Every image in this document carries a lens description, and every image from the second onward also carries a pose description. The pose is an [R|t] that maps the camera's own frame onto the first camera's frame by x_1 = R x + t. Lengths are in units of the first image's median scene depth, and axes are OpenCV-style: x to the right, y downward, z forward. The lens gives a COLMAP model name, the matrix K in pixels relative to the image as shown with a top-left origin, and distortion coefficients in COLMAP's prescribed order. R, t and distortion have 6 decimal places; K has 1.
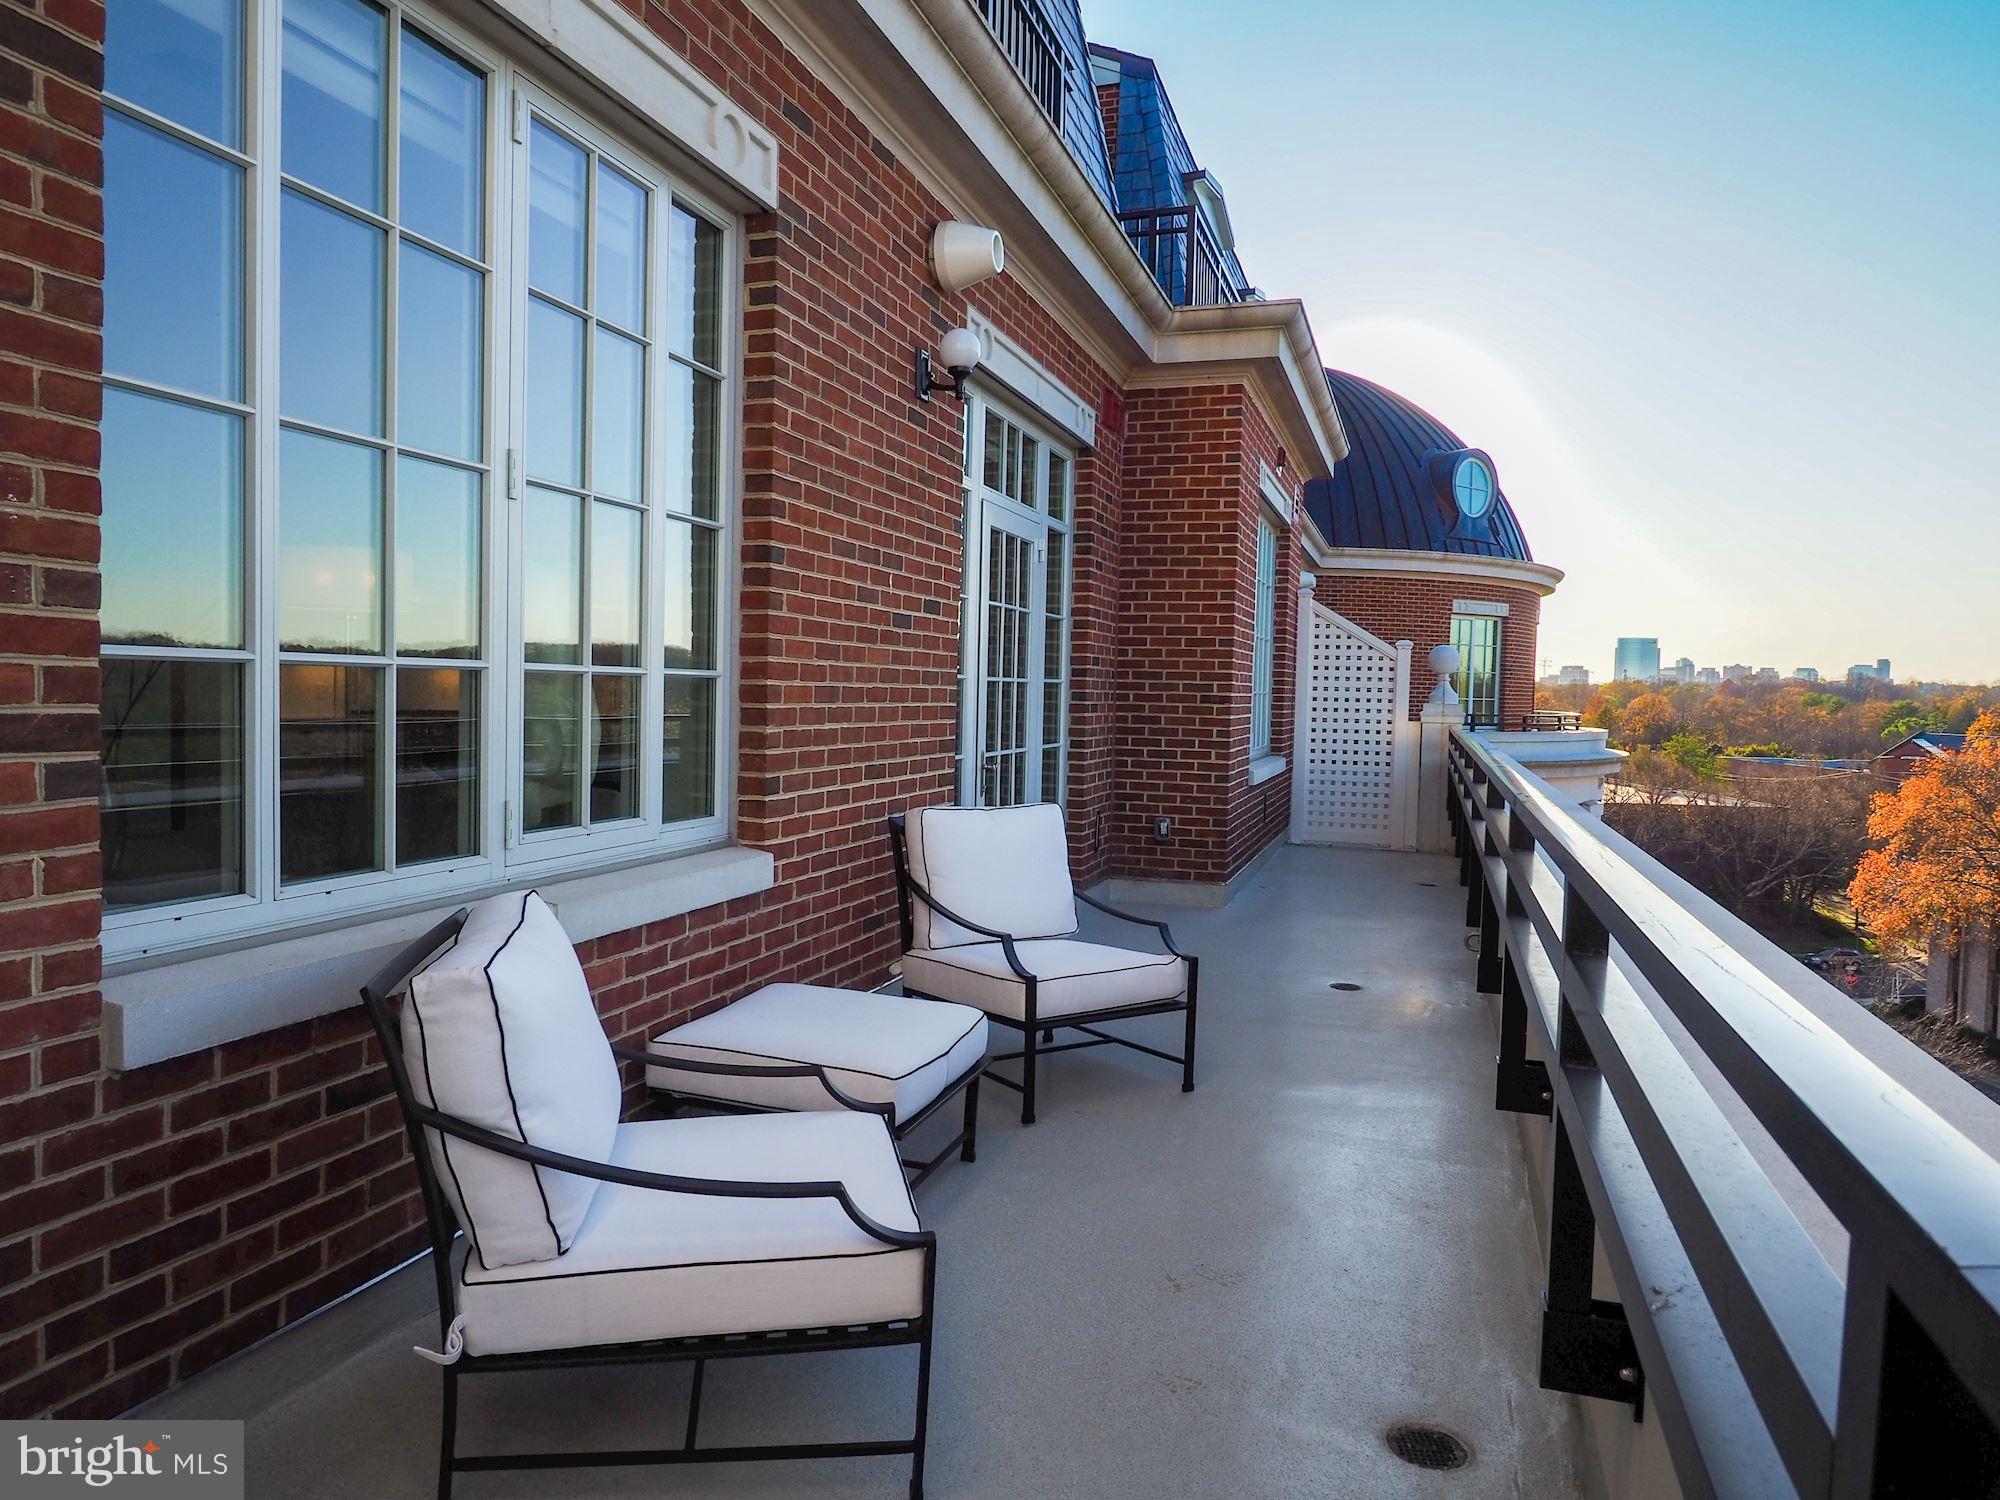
lens RADIAL K [[1263.7, 0, 993.1], [0, 1263.7, 739.3], [0, 0, 1]] dist [-0.004620, -0.000715]
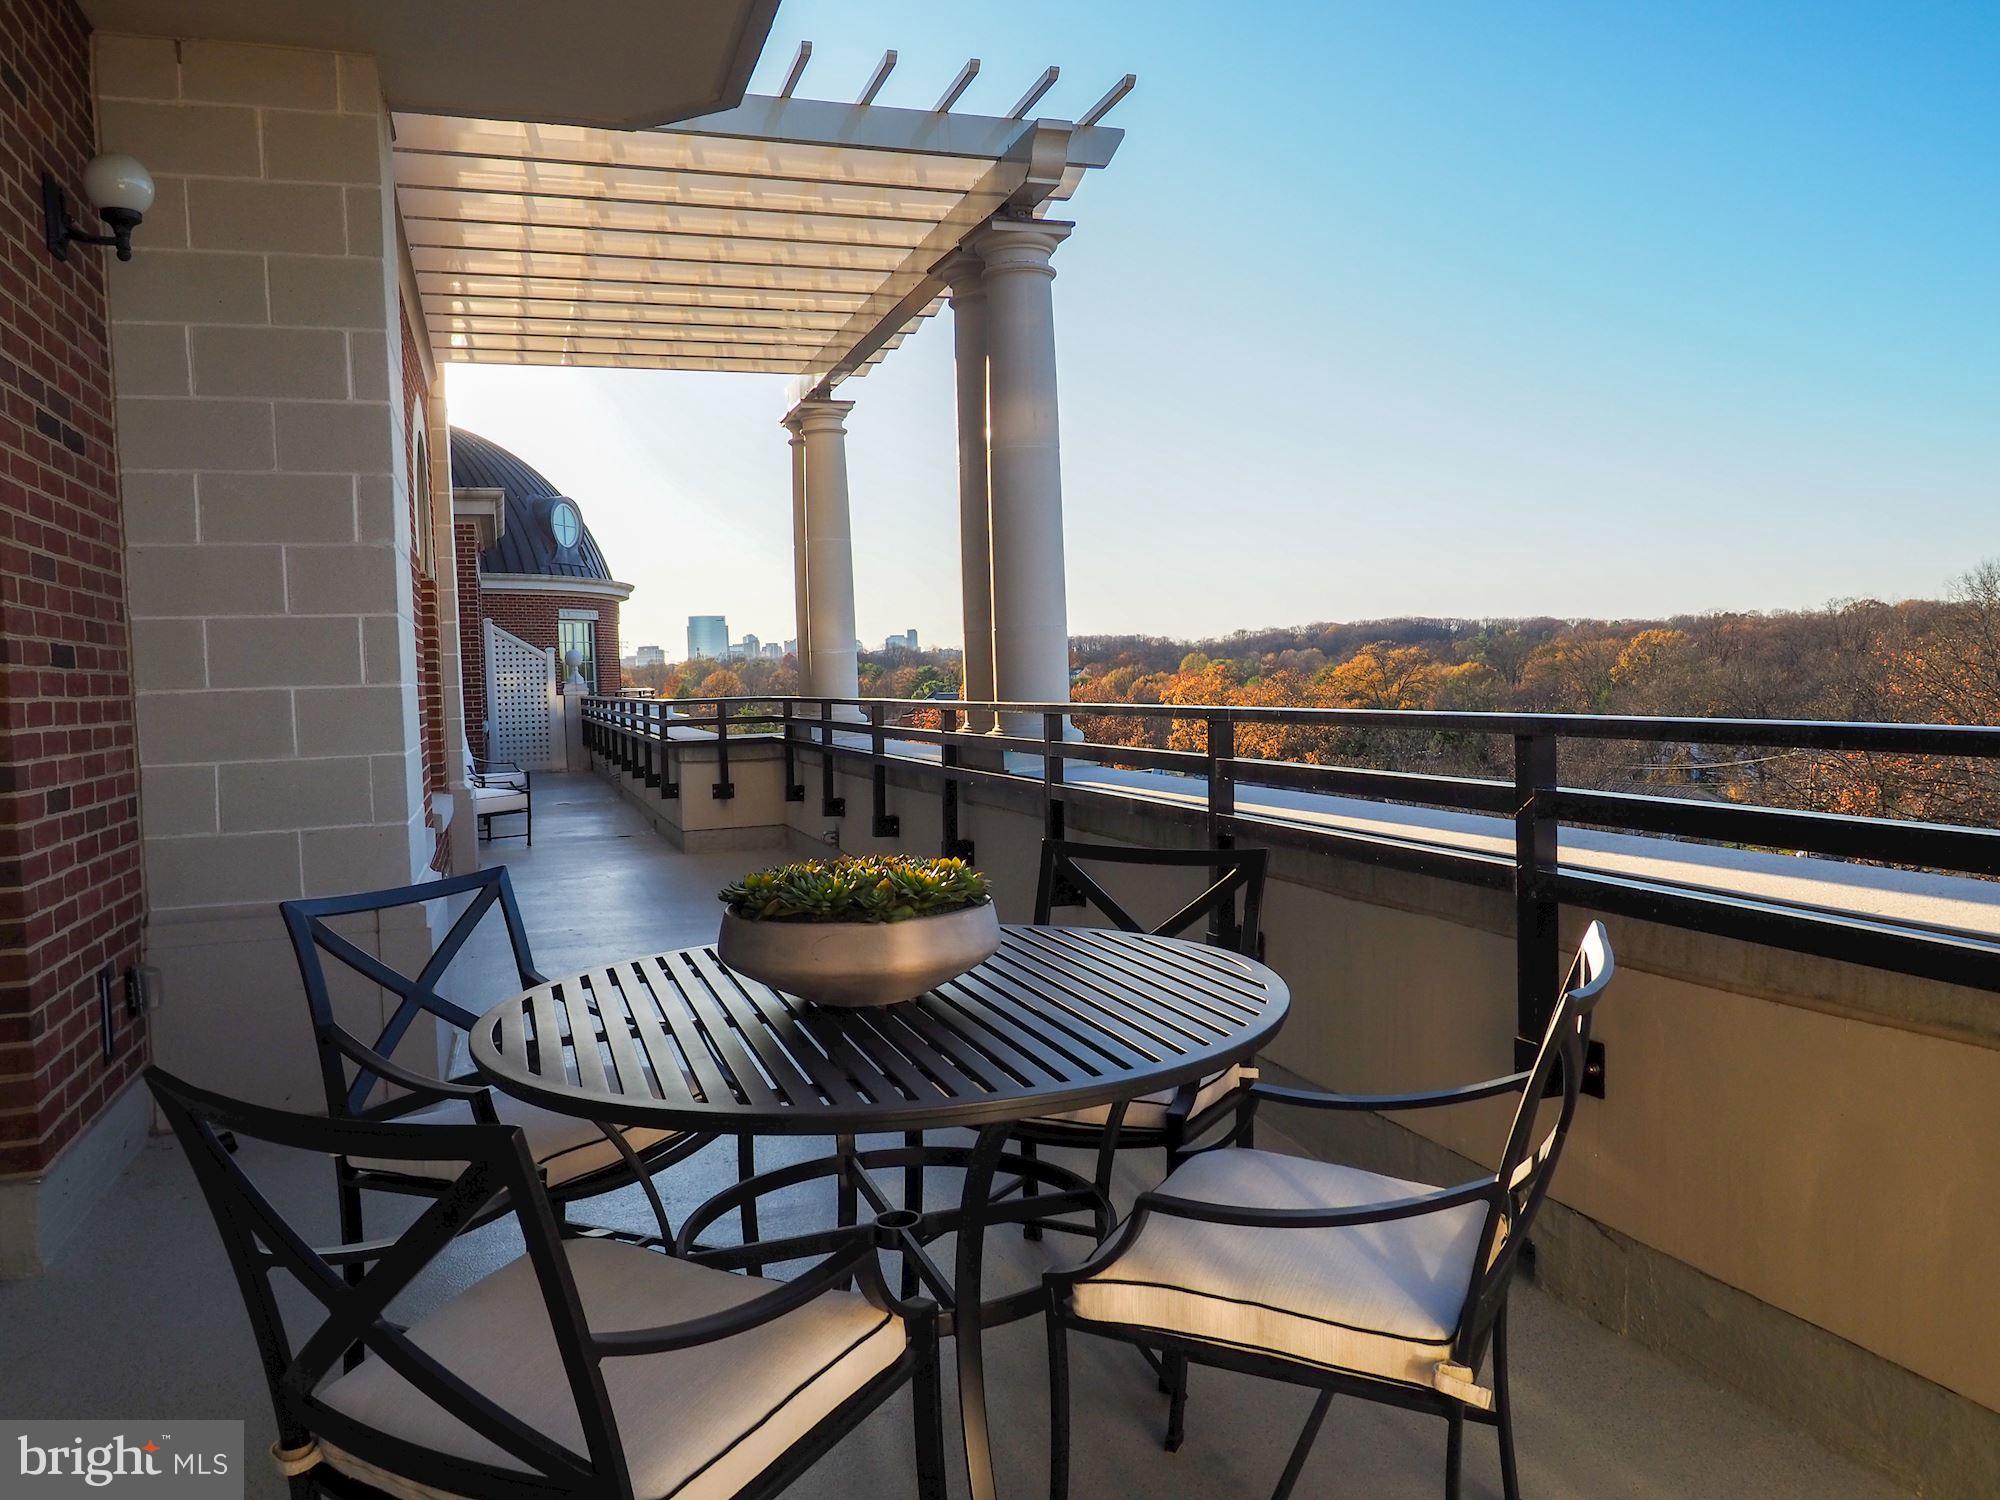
lens RADIAL K [[1420.4, 0, 994.2], [0, 1420.4, 745.3], [0, 0, 1]] dist [-0.011986, -0.000839]
pose [[0.784550, -0.079334, 0.614970, -0.207125], [0.074175, 0.996667, 0.033945, 0.016976], [-0.615613, 0.018984, 0.787820, -0.461371]]
